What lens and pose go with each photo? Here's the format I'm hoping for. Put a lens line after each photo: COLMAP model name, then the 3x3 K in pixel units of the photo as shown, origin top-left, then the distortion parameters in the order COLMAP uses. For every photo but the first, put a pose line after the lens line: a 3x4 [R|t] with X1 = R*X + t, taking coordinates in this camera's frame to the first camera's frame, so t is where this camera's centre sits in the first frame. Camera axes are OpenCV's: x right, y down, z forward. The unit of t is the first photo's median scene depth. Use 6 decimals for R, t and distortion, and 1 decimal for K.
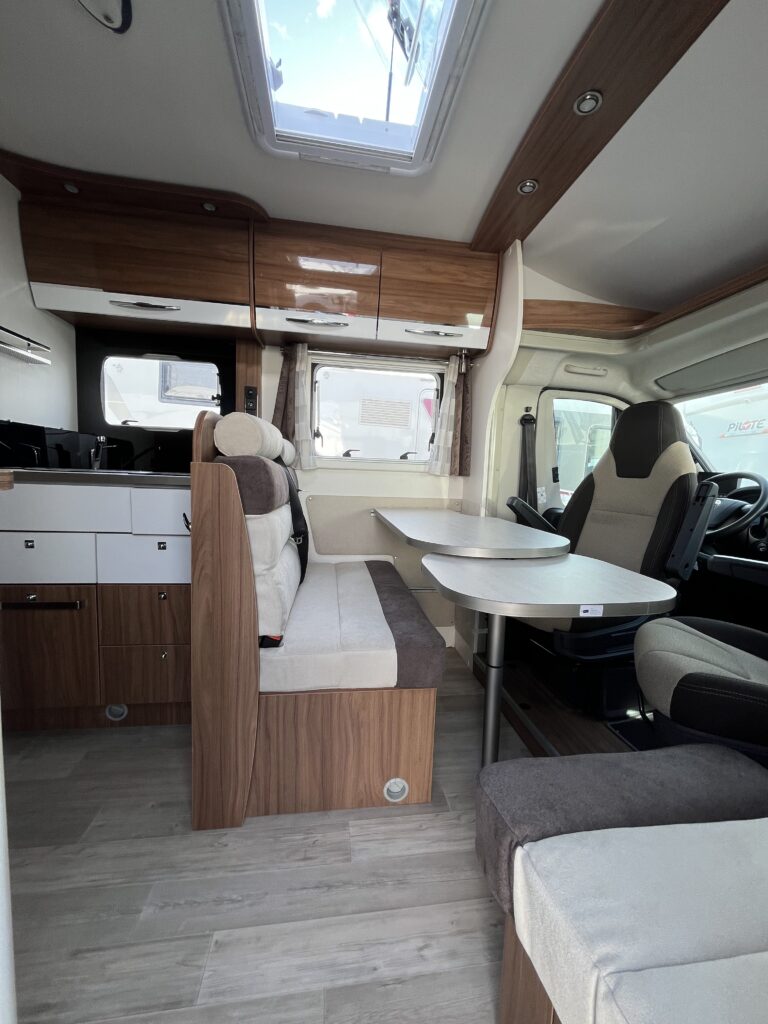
lens RADIAL K [[412.3, 0, 388.2], [0, 412.3, 513.0], [0, 0, 1]] dist [-0.004108, 0.000574]
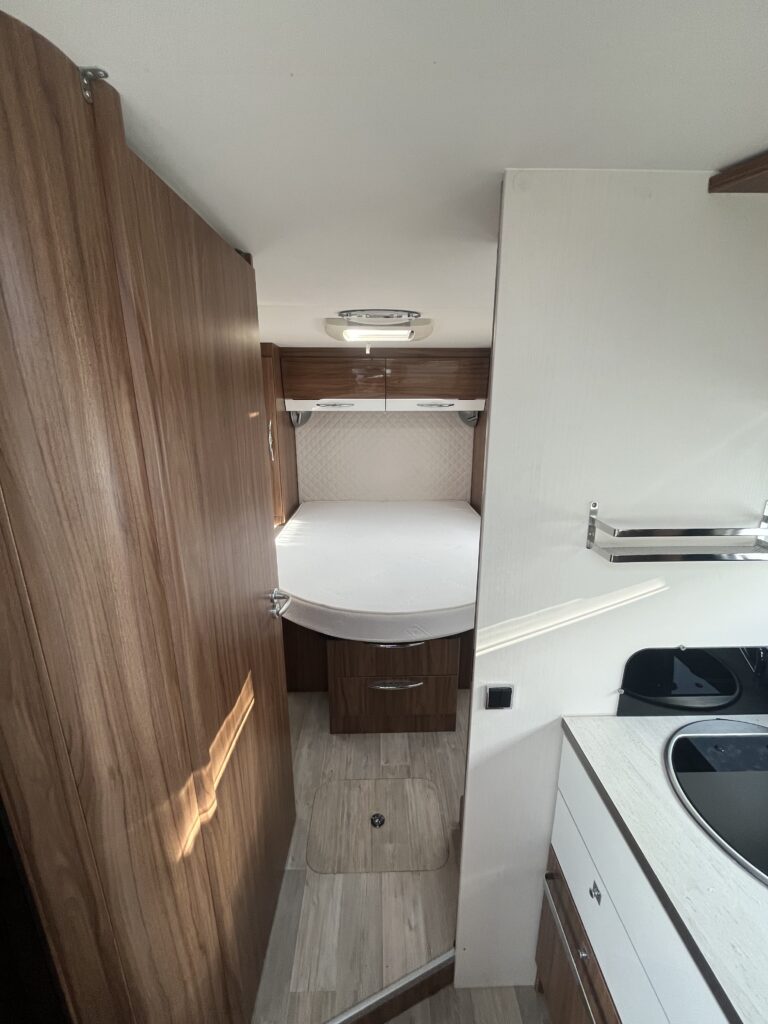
lens RADIAL K [[412.3, 0, 388.4], [0, 412.3, 512.7], [0, 0, 1]] dist [-0.004108, 0.000574]
pose [[-0.121432, 0.219244, -0.968084, -0.345686], [-0.100510, 0.967572, 0.231735, -0.523853], [0.987498, 0.125442, -0.095458, 0.631113]]
